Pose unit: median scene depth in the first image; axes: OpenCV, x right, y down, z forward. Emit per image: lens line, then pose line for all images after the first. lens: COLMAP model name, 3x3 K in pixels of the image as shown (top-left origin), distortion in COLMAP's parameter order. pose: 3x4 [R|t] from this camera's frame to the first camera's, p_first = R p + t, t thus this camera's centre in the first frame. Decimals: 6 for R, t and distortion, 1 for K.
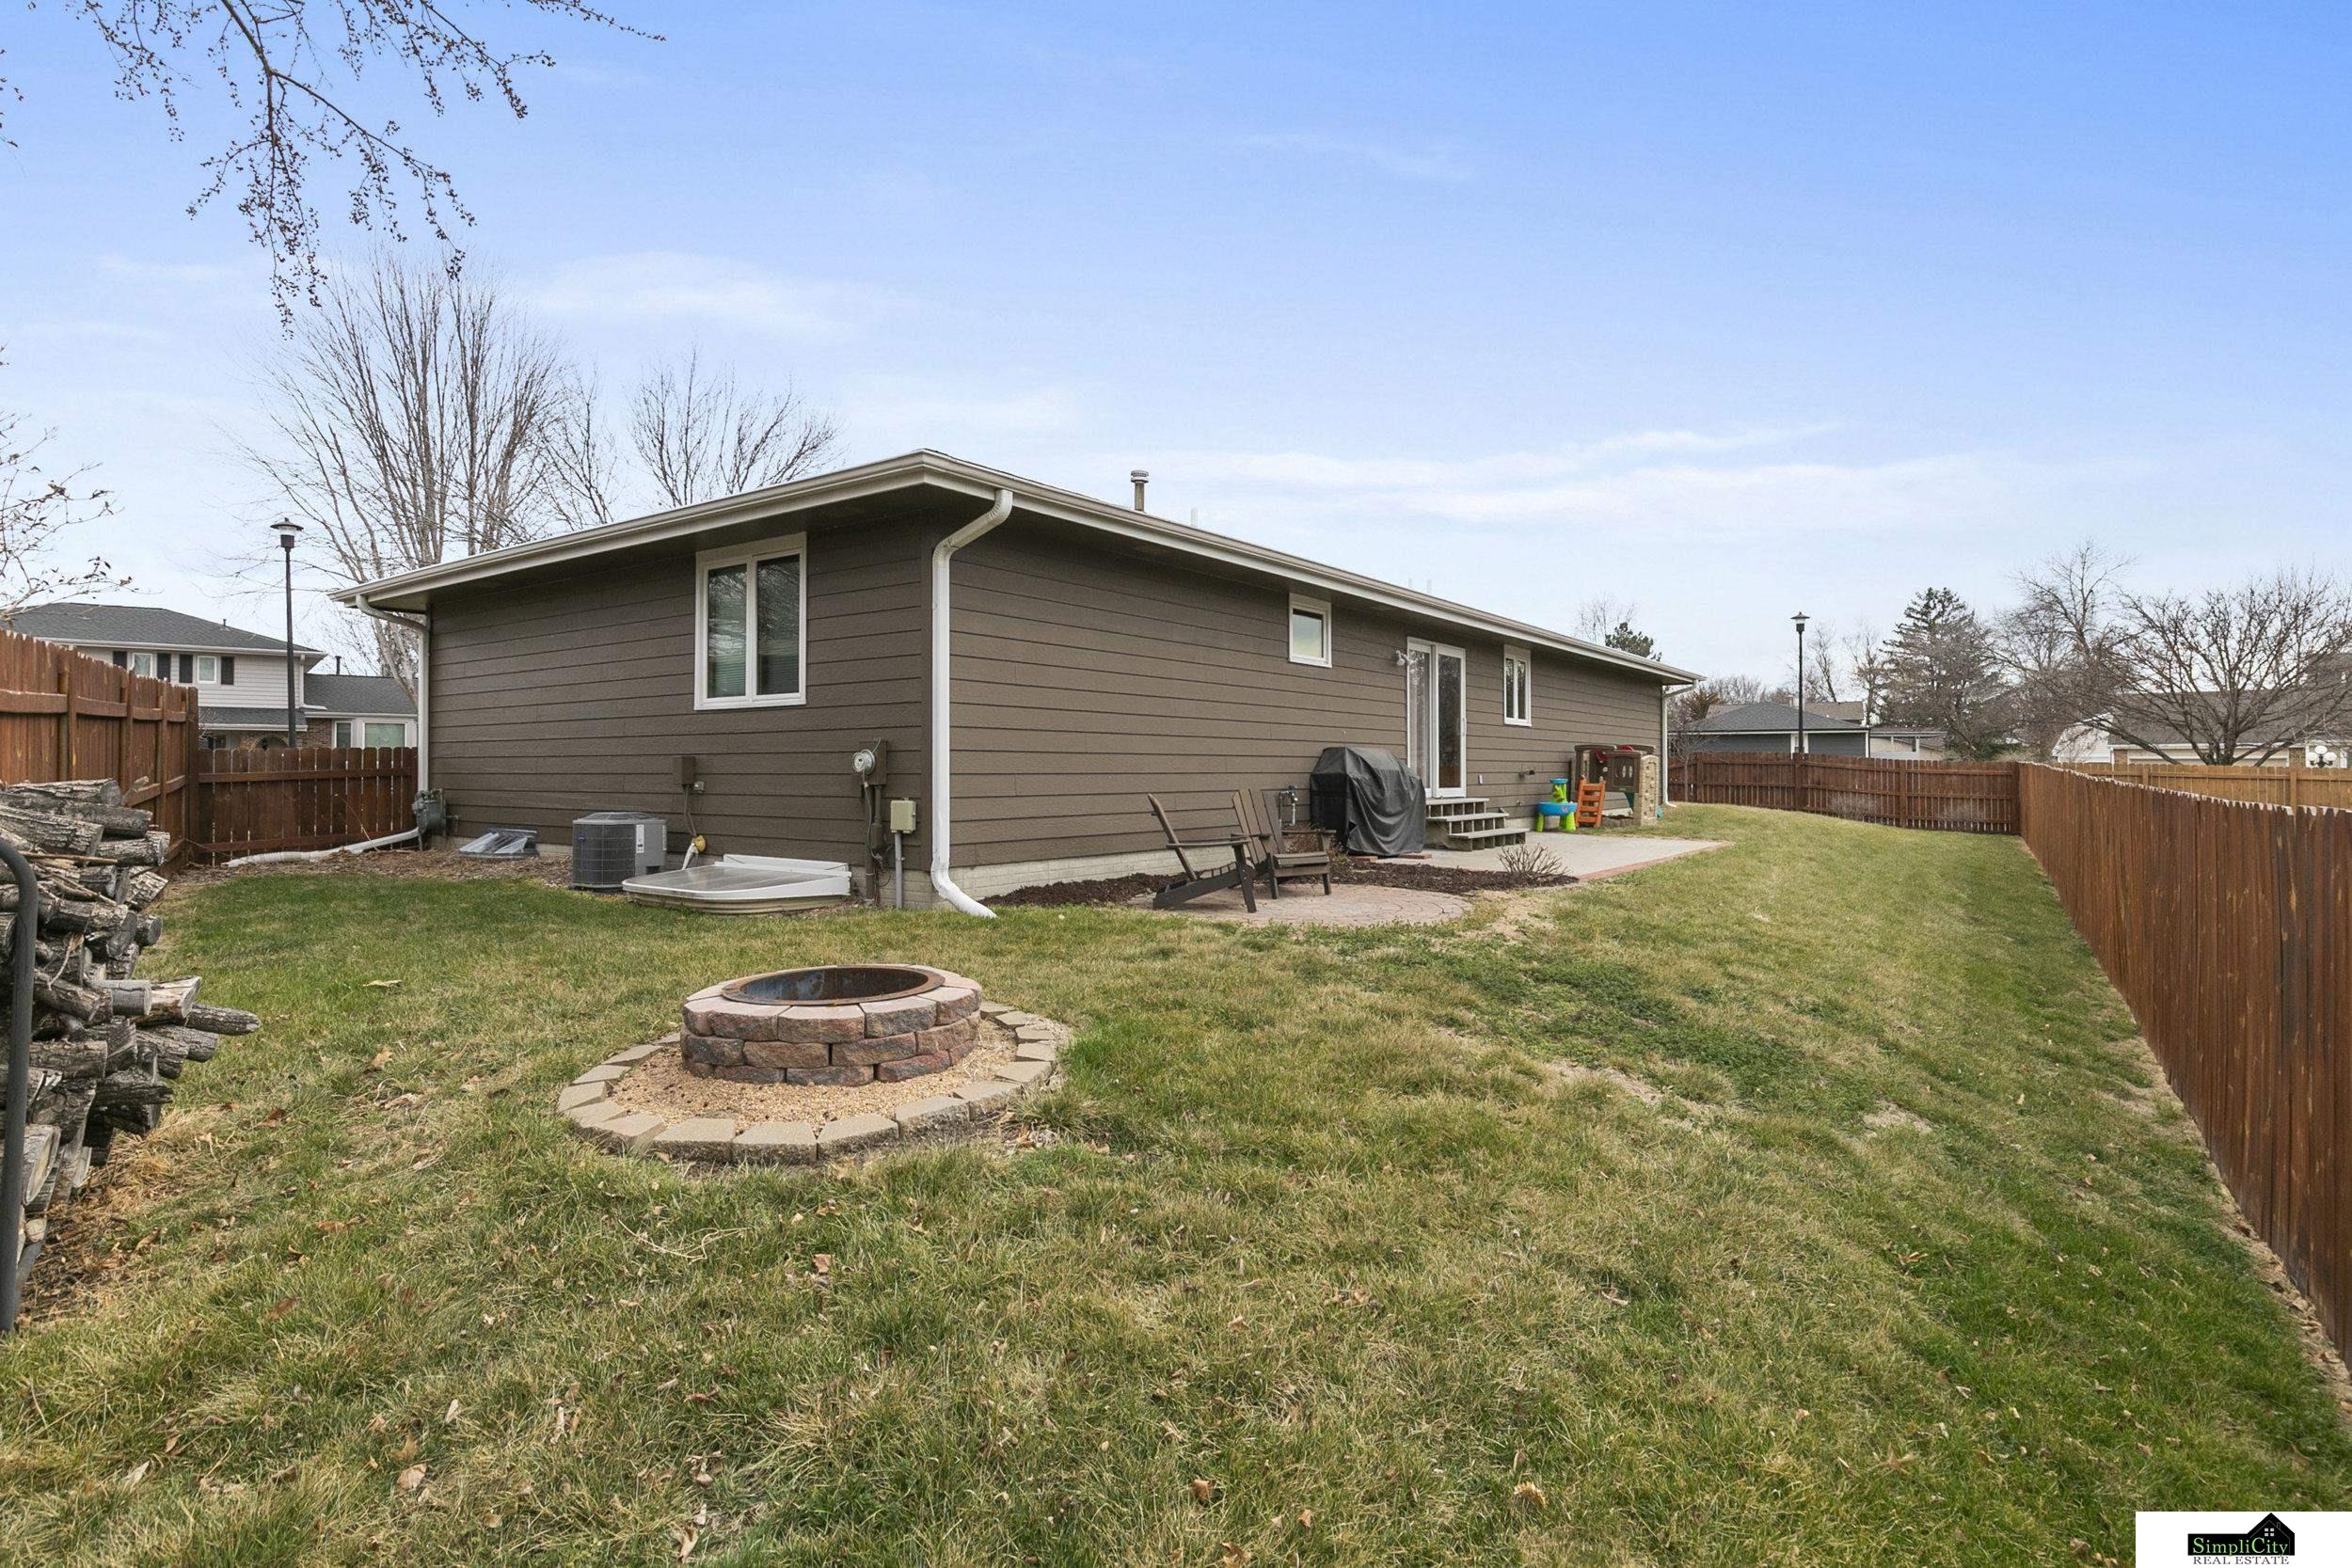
lens RADIAL K [[1128.2, 0, 1176.0], [0, 1128.2, 784.0], [0, 0, 1]] dist [0.002633, -0.001353]
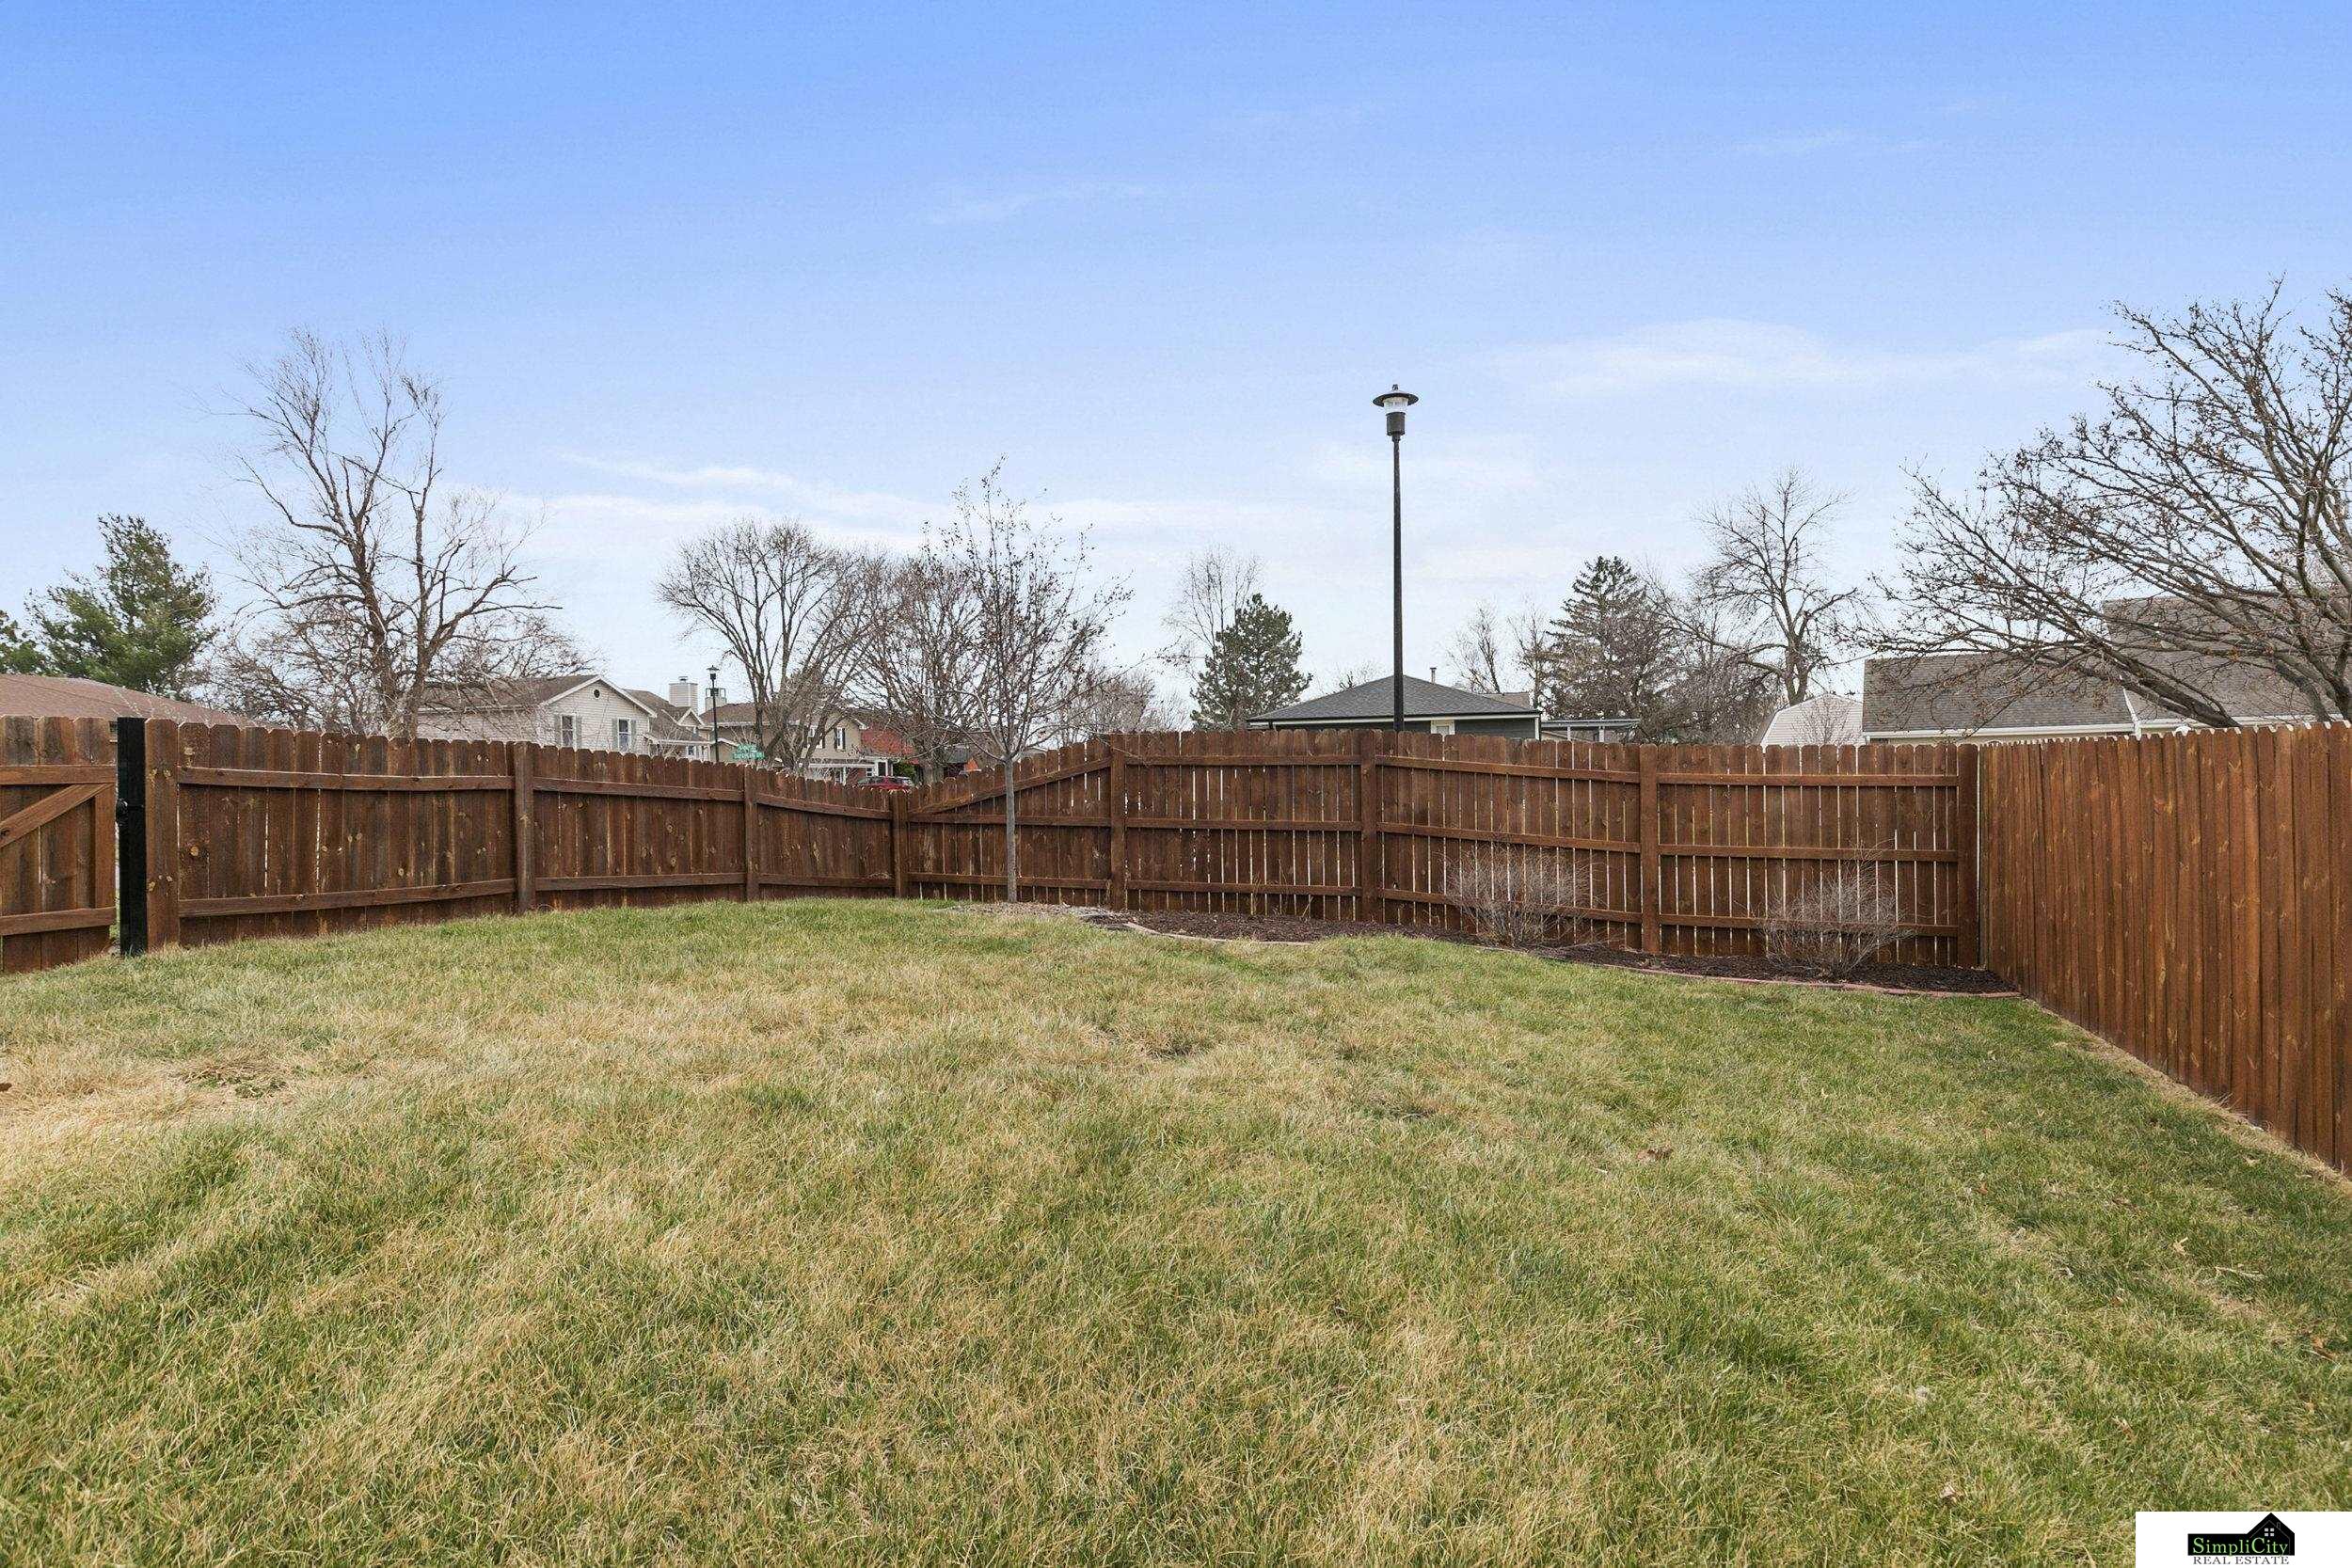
lens RADIAL K [[1195.1, 0, 1176.0], [0, 1195.1, 784.0], [0, 0, 1]] dist [-0.002879, -0.000388]
pose [[0.966647, -0.009163, 0.255948, 0.146678], [0.012436, 0.999860, -0.011174, -0.002267], [-0.255809, 0.013984, 0.966626, 0.242608]]
